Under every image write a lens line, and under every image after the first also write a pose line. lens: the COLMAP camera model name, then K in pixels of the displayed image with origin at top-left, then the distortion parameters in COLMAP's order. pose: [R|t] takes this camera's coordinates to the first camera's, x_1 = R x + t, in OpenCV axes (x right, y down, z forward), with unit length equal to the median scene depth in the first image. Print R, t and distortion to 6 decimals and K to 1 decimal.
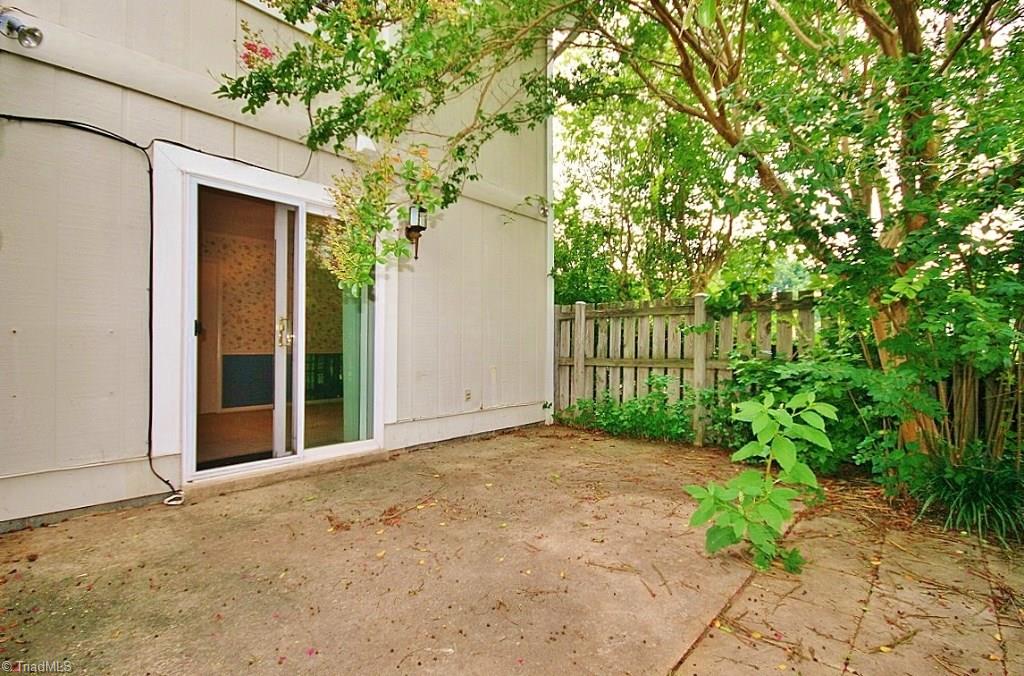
lens RADIAL K [[479.6, 0, 520.0], [0, 479.6, 346.5], [0, 0, 1]] dist [-0.015667, -0.000351]
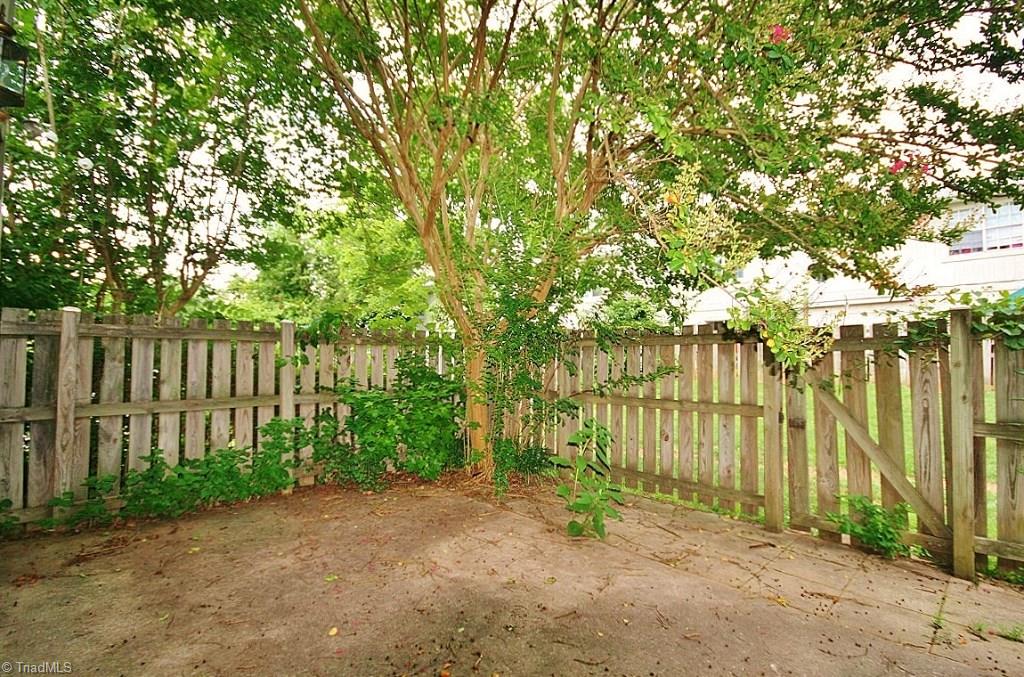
lens RADIAL K [[479.6, 0, 520.0], [0, 479.6, 347.0], [0, 0, 1]] dist [-0.015667, -0.000351]
pose [[0.092324, 0.021972, 0.995487, -0.592653], [-0.002156, 0.999759, -0.021867, -0.054322], [-0.995727, -0.000127, 0.092349, 0.644106]]
